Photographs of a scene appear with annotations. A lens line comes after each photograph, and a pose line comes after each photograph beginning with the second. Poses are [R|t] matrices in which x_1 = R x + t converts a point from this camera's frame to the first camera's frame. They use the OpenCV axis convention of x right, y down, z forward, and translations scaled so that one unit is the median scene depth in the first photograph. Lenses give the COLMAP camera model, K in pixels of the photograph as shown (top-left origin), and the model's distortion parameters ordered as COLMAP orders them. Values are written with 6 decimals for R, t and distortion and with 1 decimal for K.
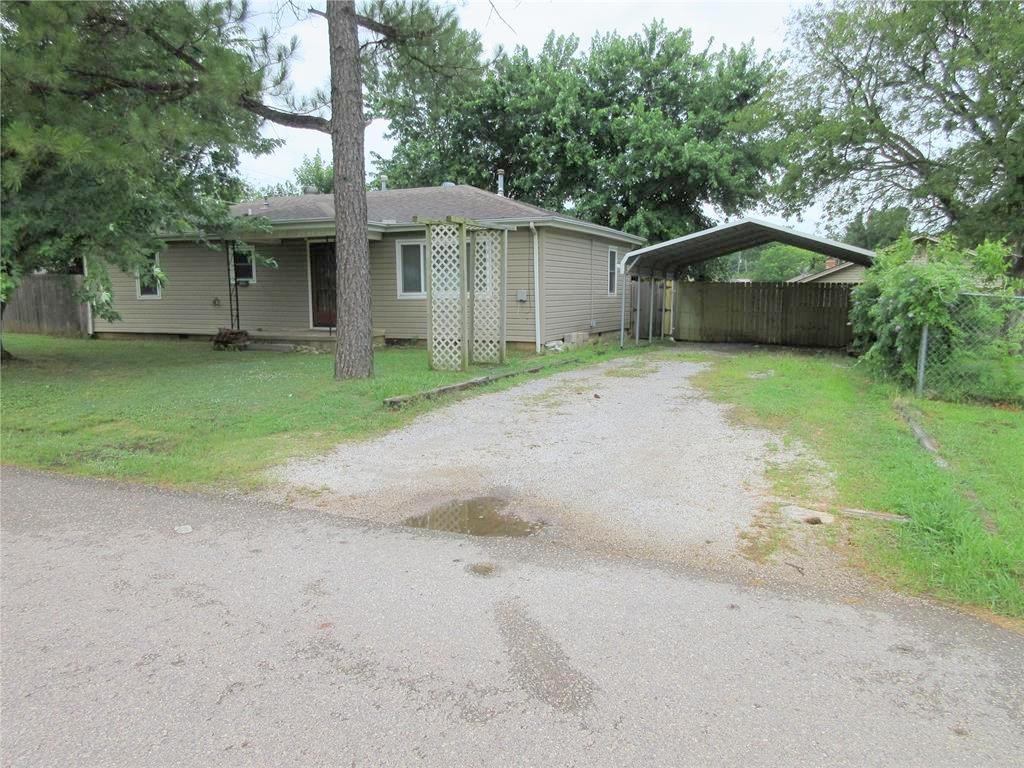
lens RADIAL K [[768.1, 0, 512.0], [0, 768.1, 384.0], [0, 0, 1]] dist [-0.004943, 0.000494]
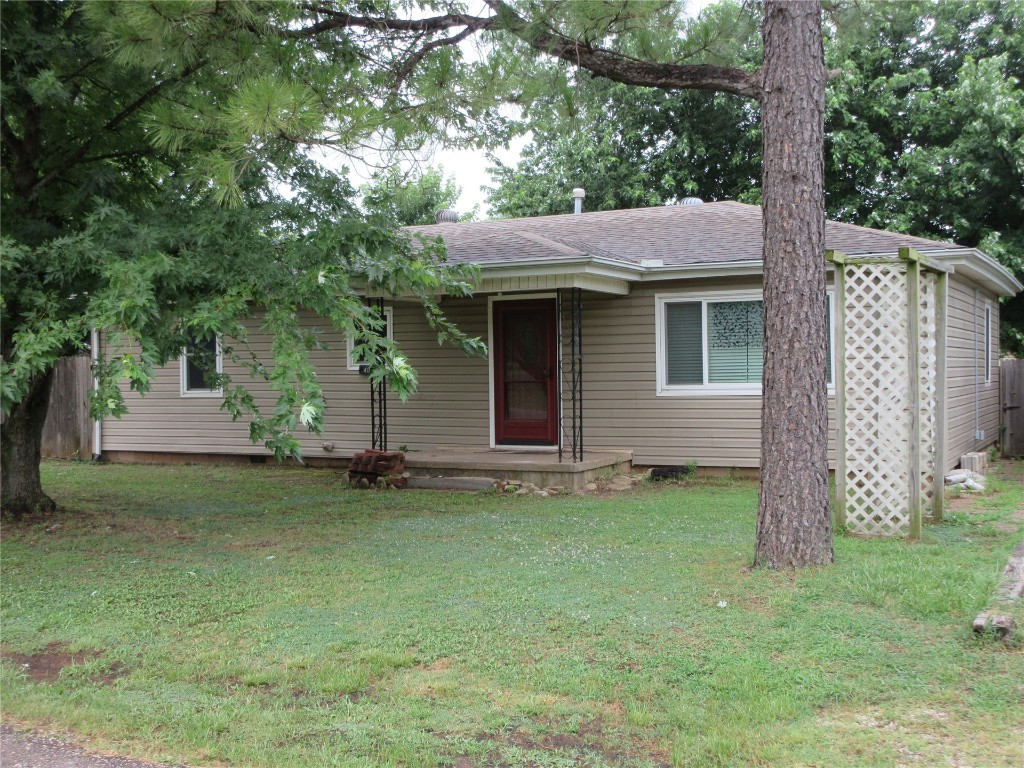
lens RADIAL K [[1190.3, 0, 489.4], [0, 1190.3, 384.5], [0, 0, 1]] dist [-0.004430, 0.018635]
pose [[0.996536, -0.007338, -0.082835, -0.202961], [-0.001736, 0.994047, -0.108934, -0.022957], [0.083141, 0.108701, 0.990592, 0.114751]]
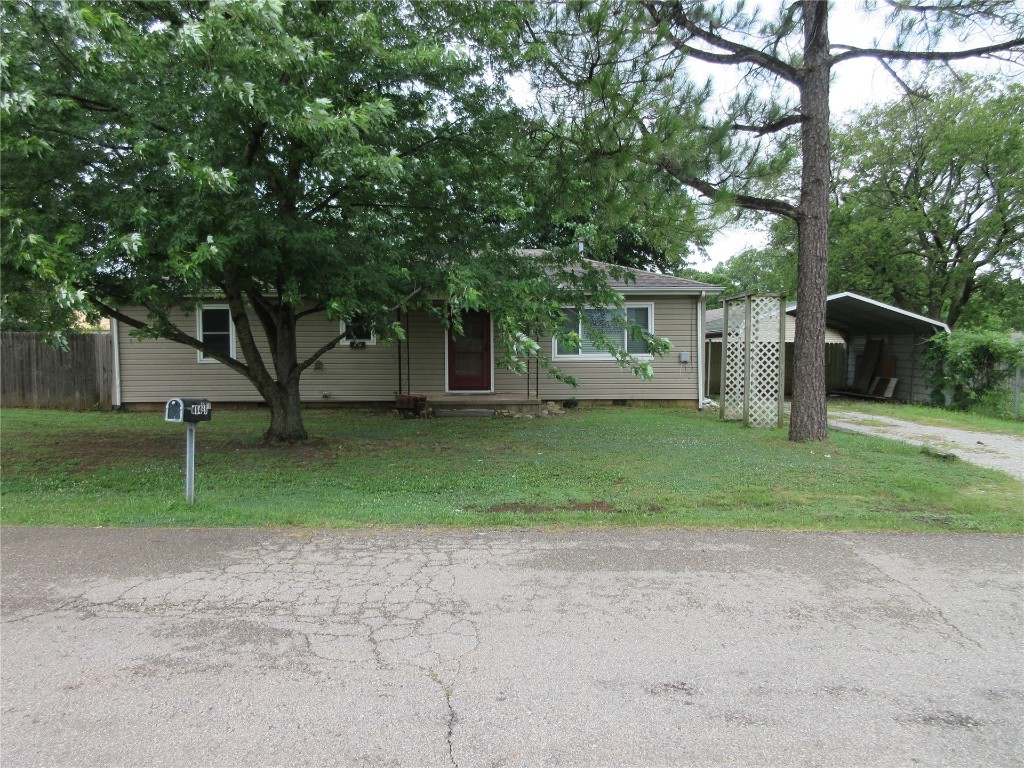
lens RADIAL K [[767.0, 0, 512.0], [0, 767.0, 384.0], [0, 0, 1]] dist [0.003499, 0.002394]
pose [[0.912076, -0.023598, 0.409341, -0.620207], [0.050293, 0.997243, -0.054569, -0.027839], [-0.406925, 0.070358, 0.910748, 0.103203]]
